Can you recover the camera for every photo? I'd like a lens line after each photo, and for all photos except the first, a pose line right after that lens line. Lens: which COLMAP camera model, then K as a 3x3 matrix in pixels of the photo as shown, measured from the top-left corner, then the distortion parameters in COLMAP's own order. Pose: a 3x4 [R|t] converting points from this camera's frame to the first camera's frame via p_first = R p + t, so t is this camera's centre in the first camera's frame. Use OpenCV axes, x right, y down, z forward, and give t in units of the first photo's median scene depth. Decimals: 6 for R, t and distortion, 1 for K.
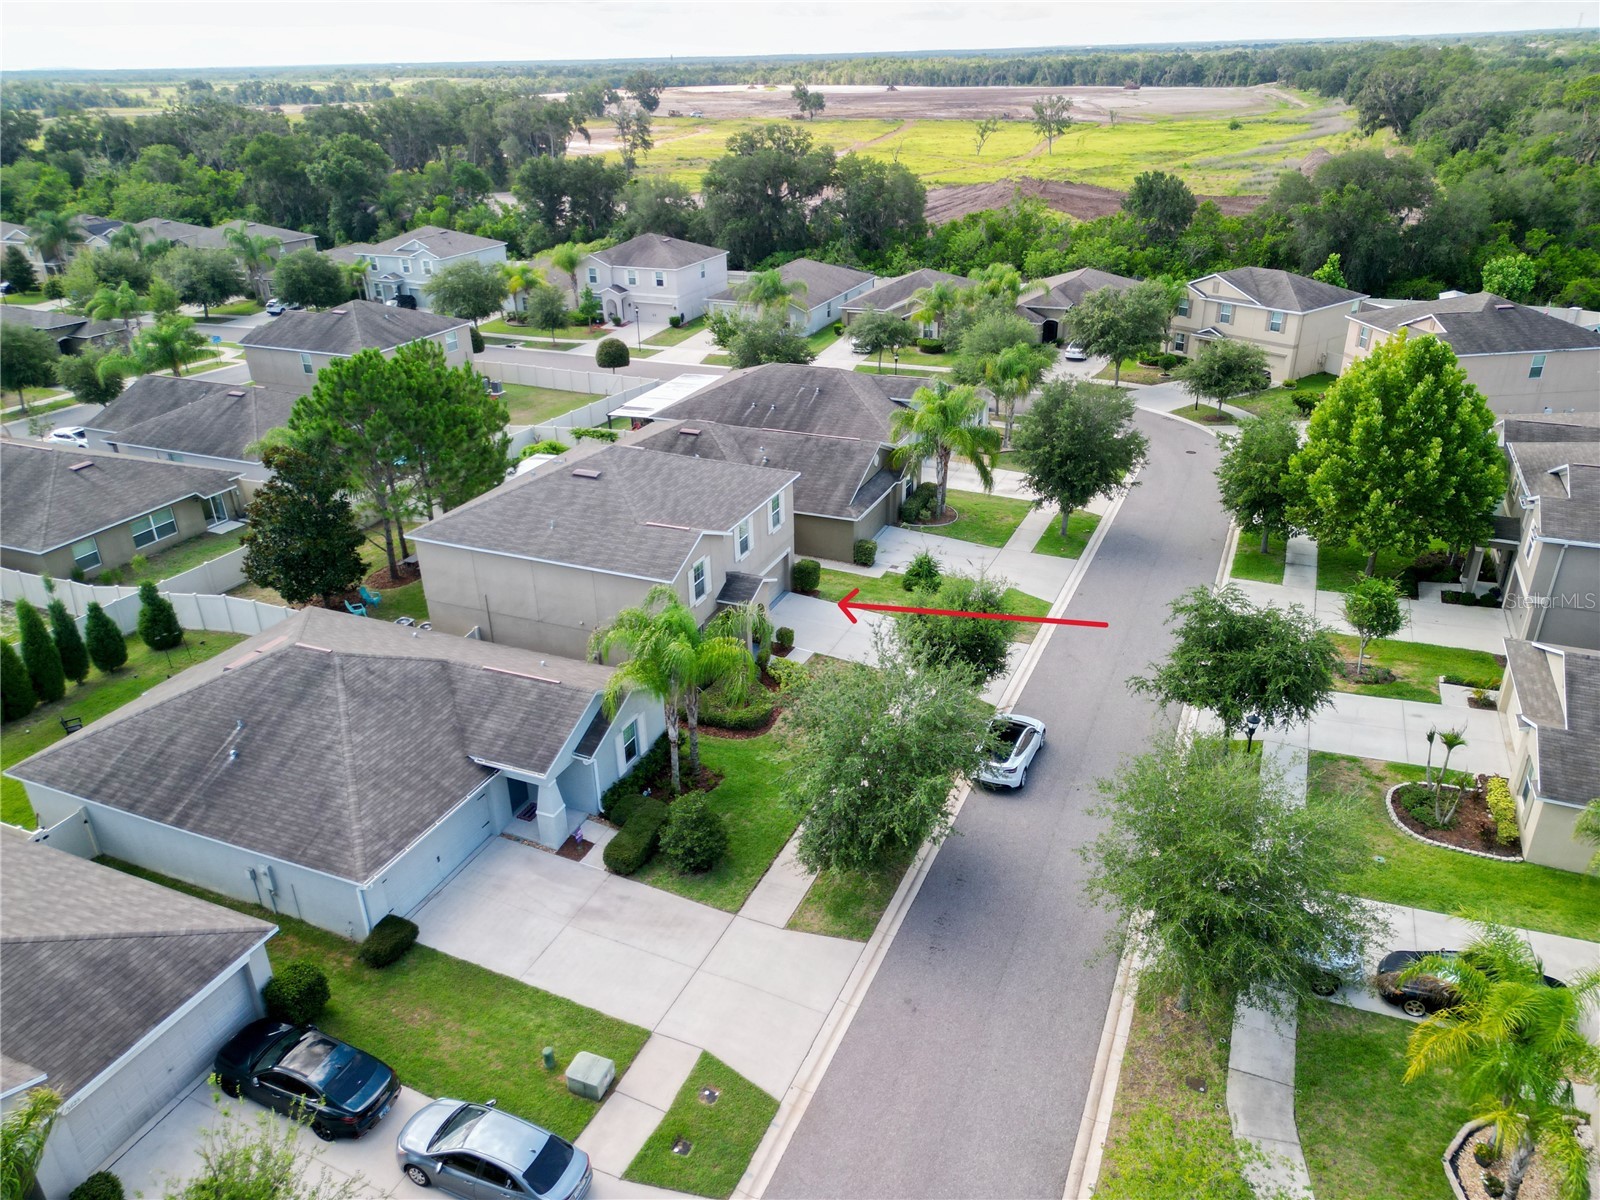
lens RADIAL K [[1119.3, 0, 789.0], [0, 1119.3, 611.1], [0, 0, 1]] dist [0.054353, -0.046649]
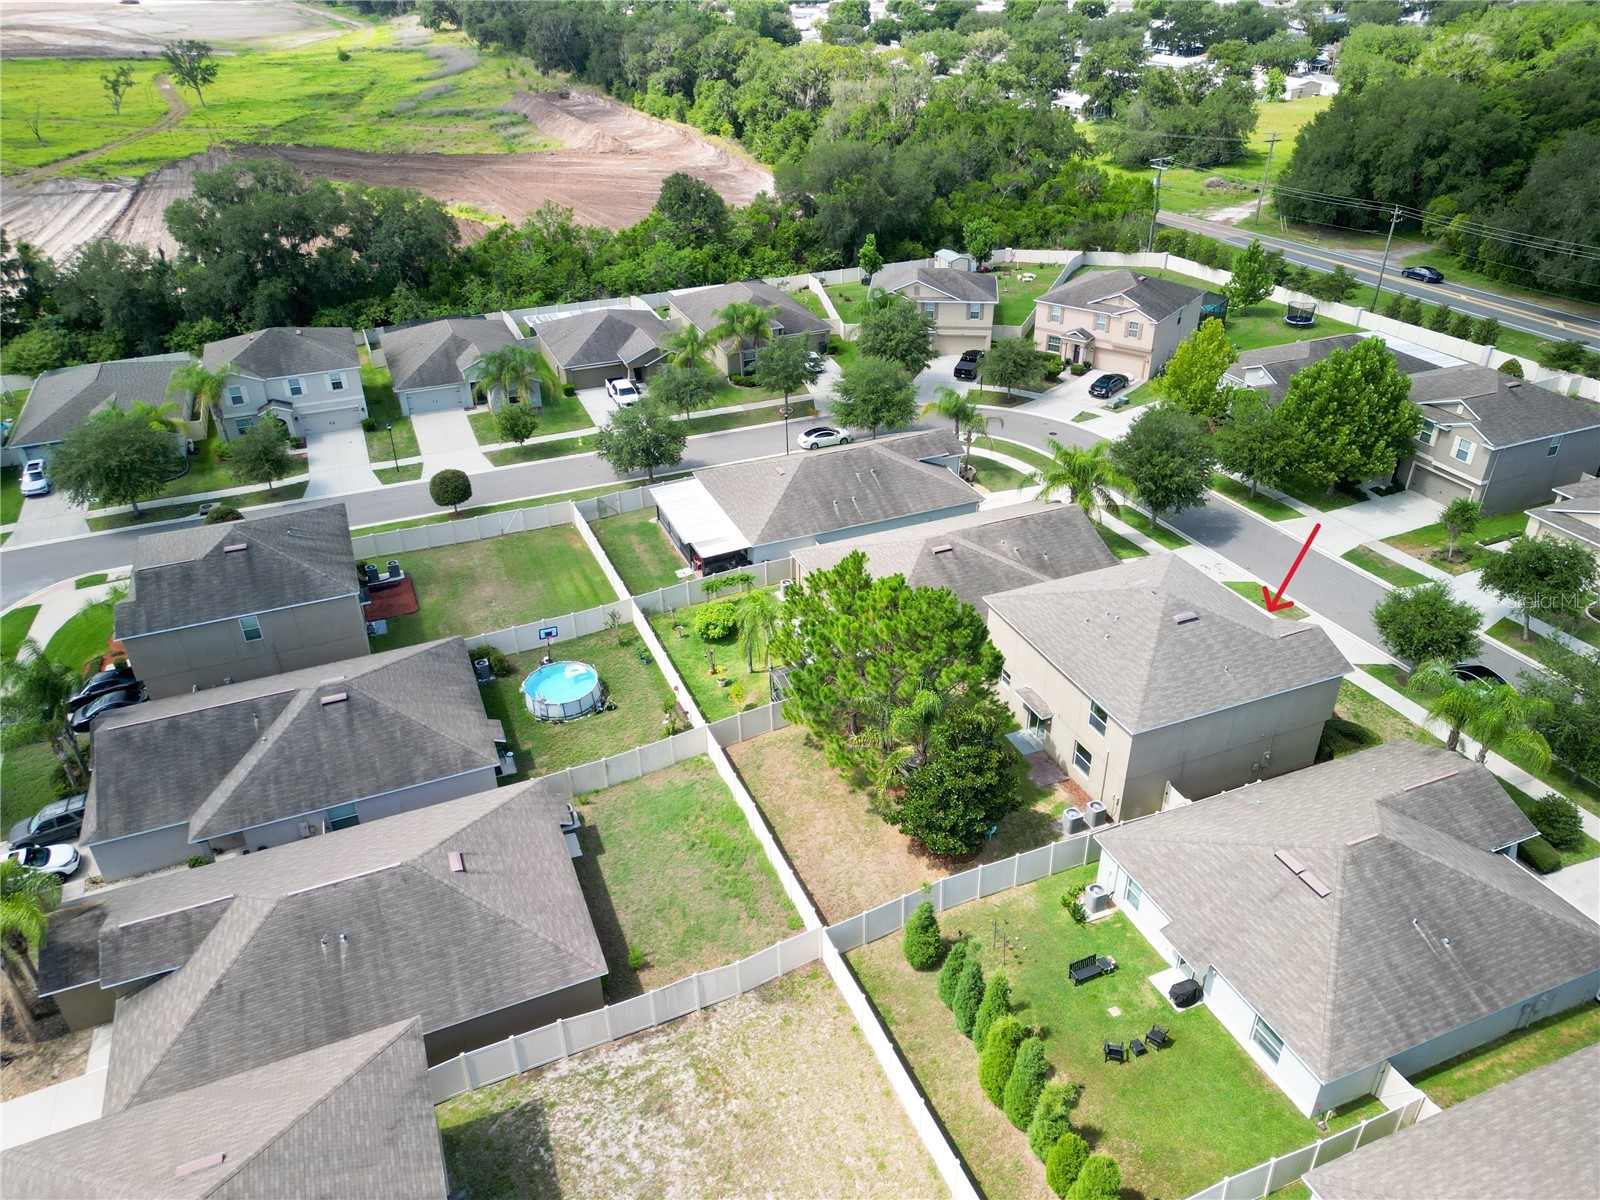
lens RADIAL K [[1119.3, 0, 789.0], [0, 1119.3, 611.1], [0, 0, 1]] dist [0.054353, -0.046649]
pose [[0.693063, -0.365793, 0.621176, -0.864516], [0.317628, 0.928495, 0.192378, -0.352141], [-0.647130, 0.063972, 0.759691, 0.278736]]
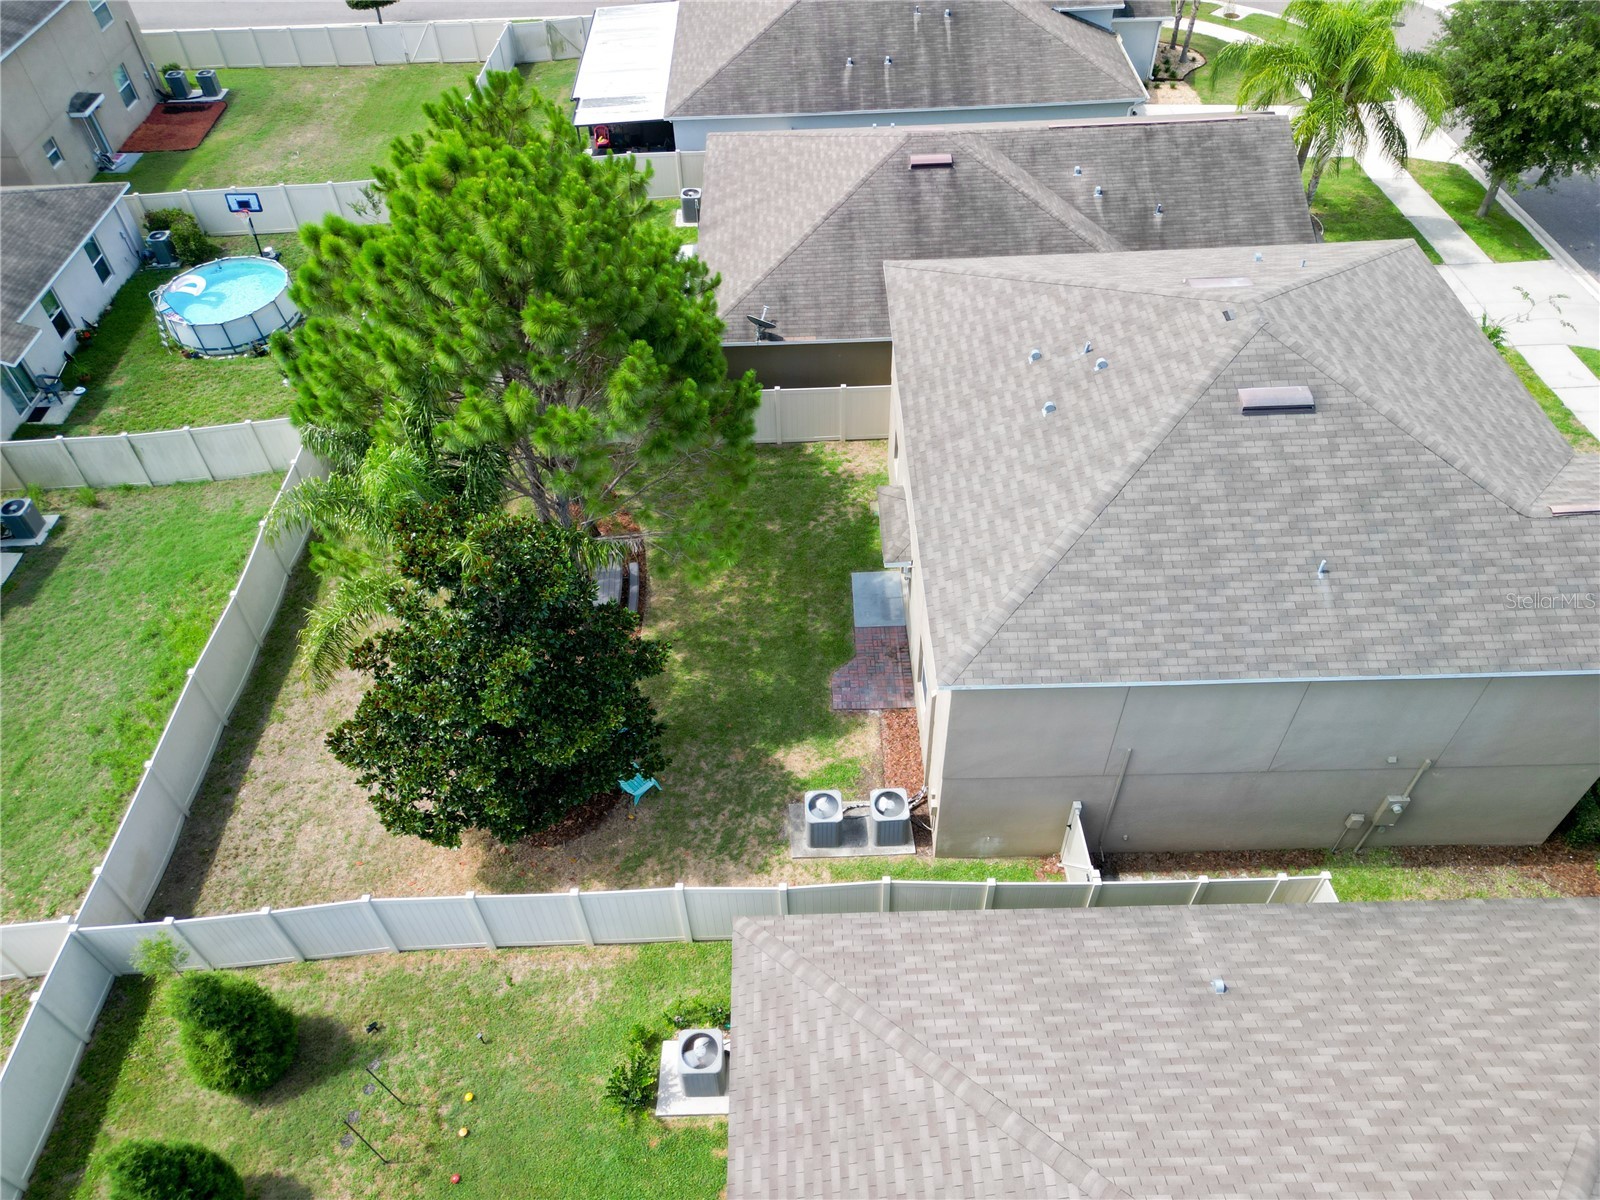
lens RADIAL K [[1119.3, 0, 789.0], [0, 1119.3, 611.1], [0, 0, 1]] dist [0.054353, -0.046649]
pose [[0.909552, -0.309391, 0.277474, -0.352448], [0.194207, 0.906704, 0.374394, -0.176685], [-0.367422, -0.286643, 0.884781, 0.494059]]
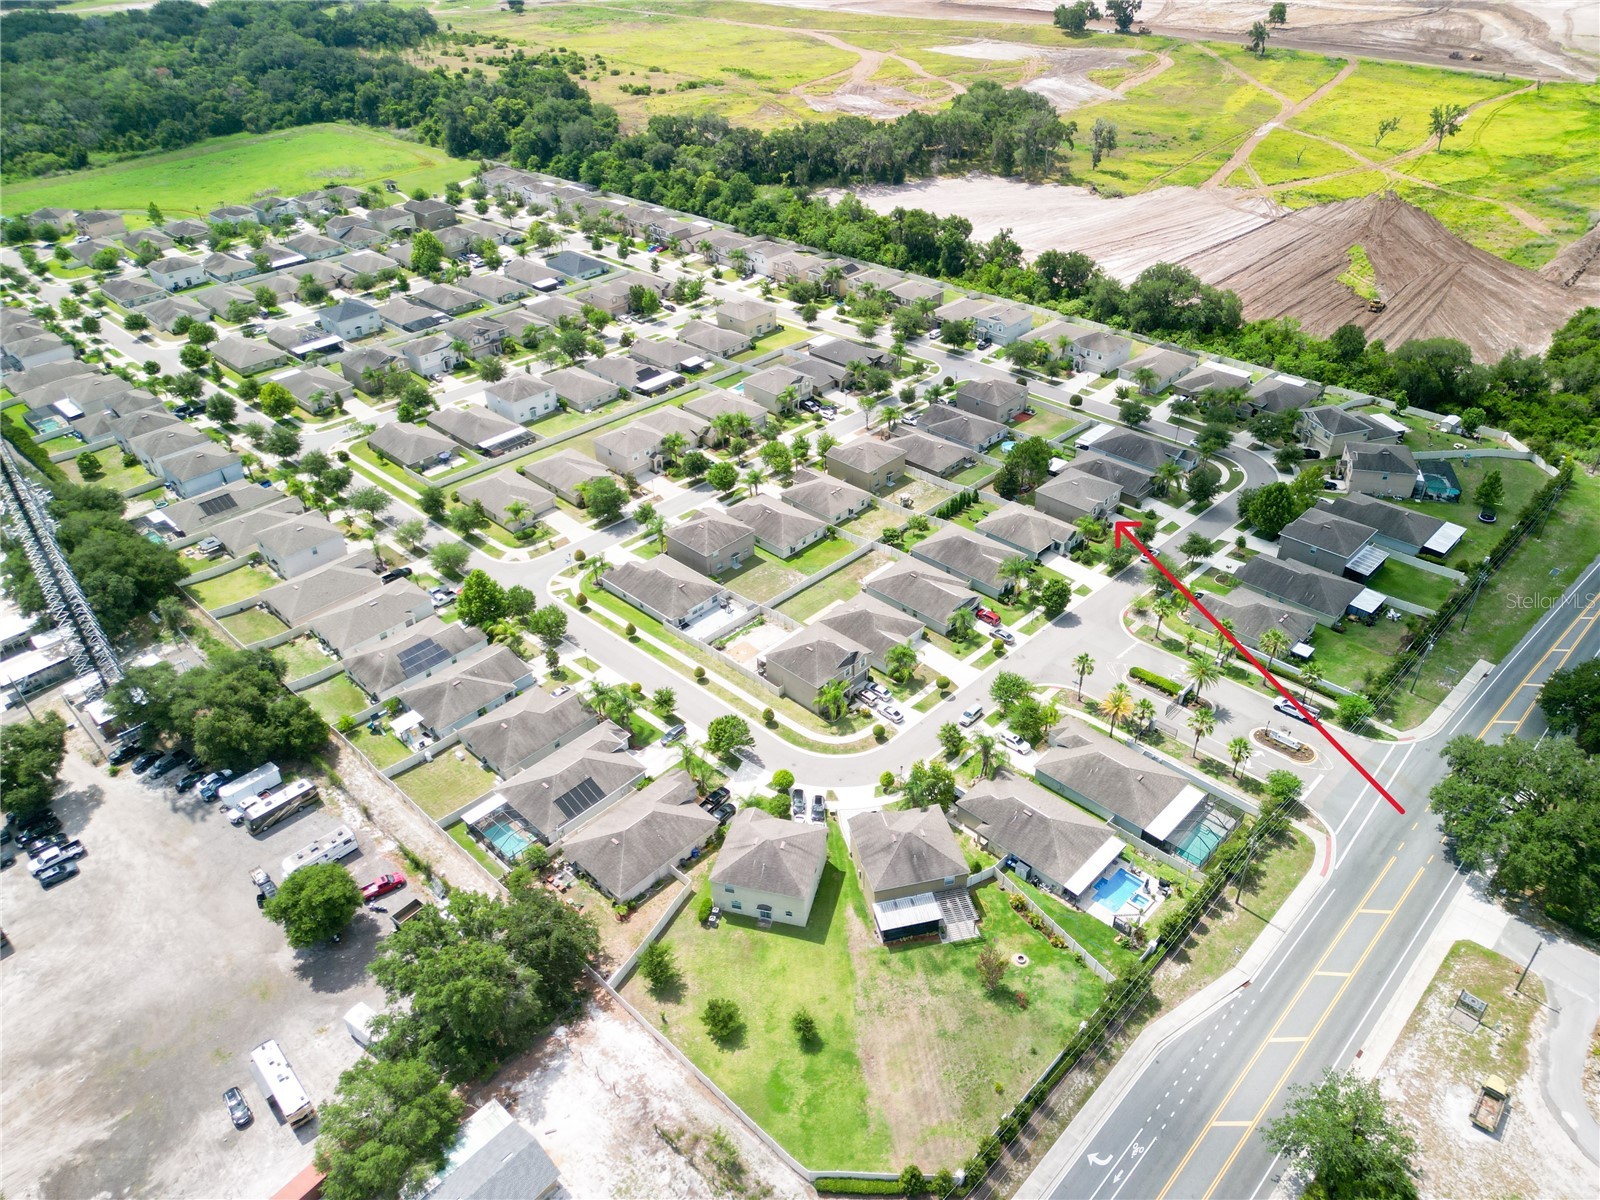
lens RADIAL K [[1086.5, 0, 797.6], [0, 1086.5, 638.7], [0, 0, 1]] dist [0.067784, -0.058138]
pose [[0.938264, 0.208620, -0.275932, 0.095077], [-0.149638, 0.963958, 0.219986, -0.240965], [0.311880, -0.165116, 0.935664, -2.783426]]
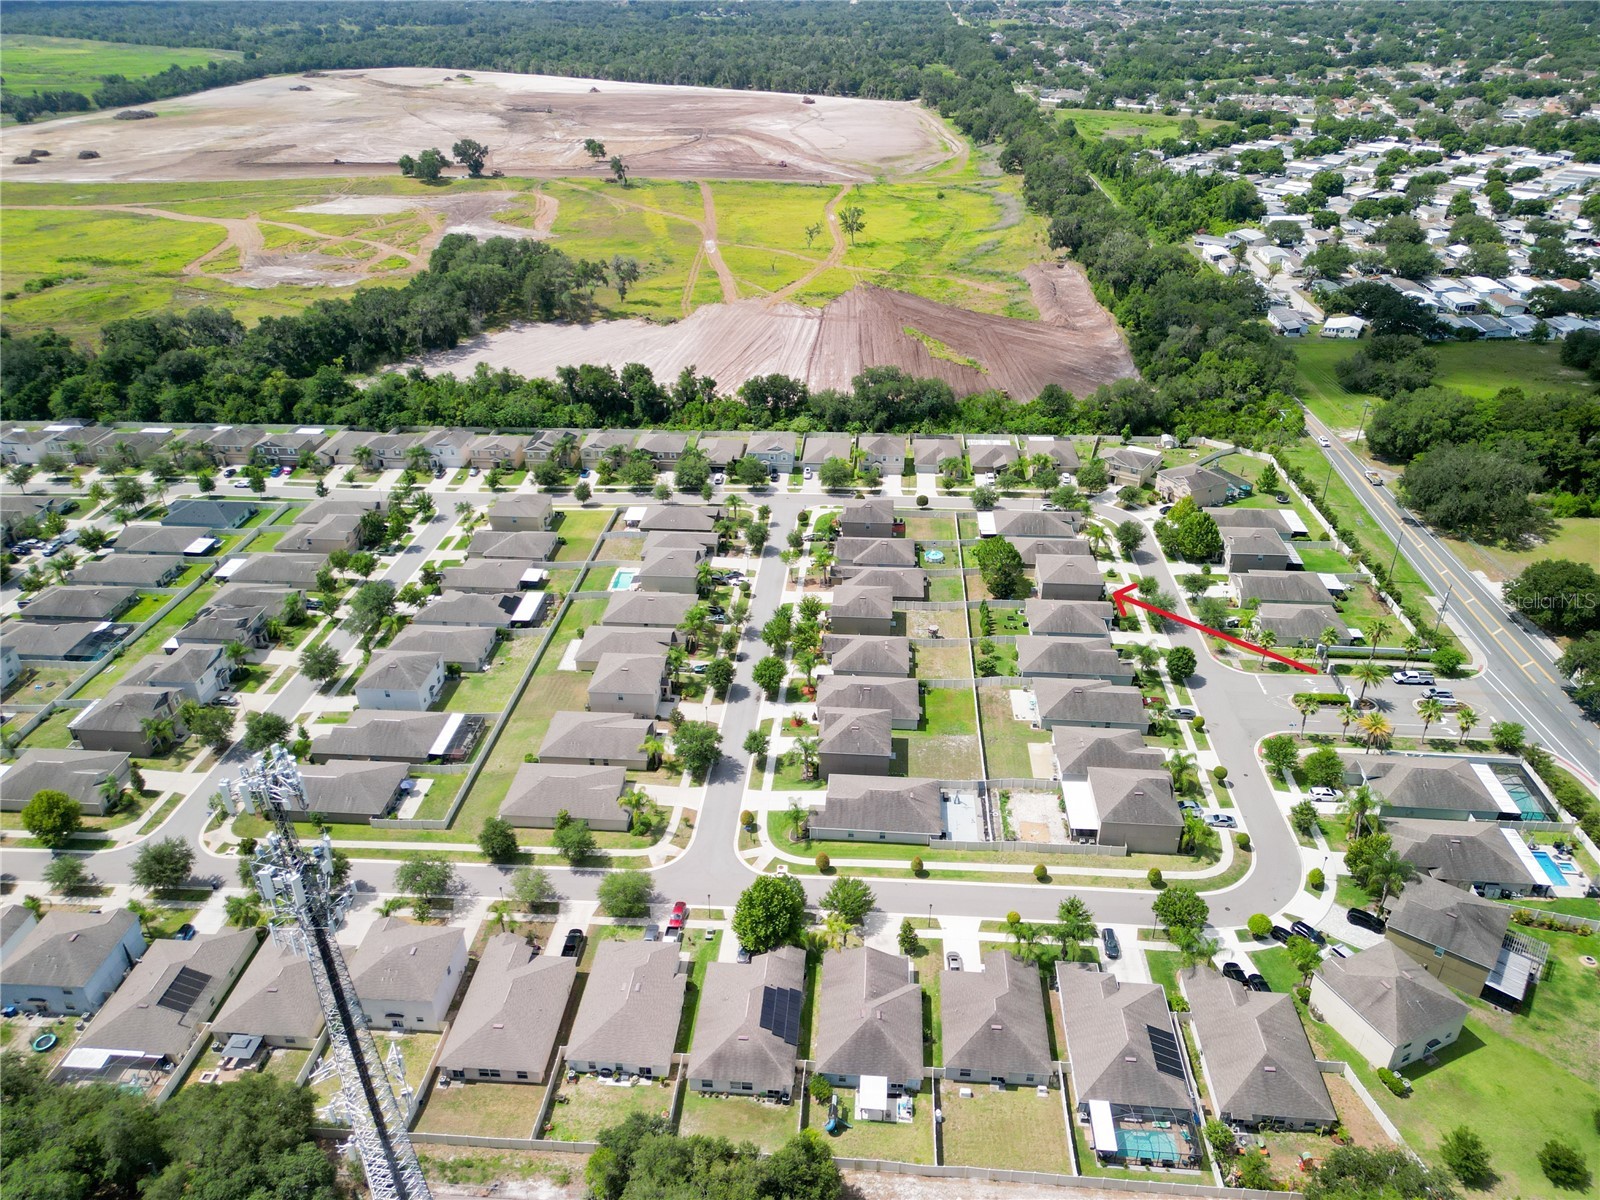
lens RADIAL K [[1119.3, 0, 789.0], [0, 1119.3, 611.1], [0, 0, 1]] dist [0.054353, -0.046649]
pose [[0.944740, -0.155701, 0.288484, -2.089034], [0.134958, 0.986702, 0.090580, -0.398707], [-0.298752, -0.046641, 0.953190, -2.507137]]
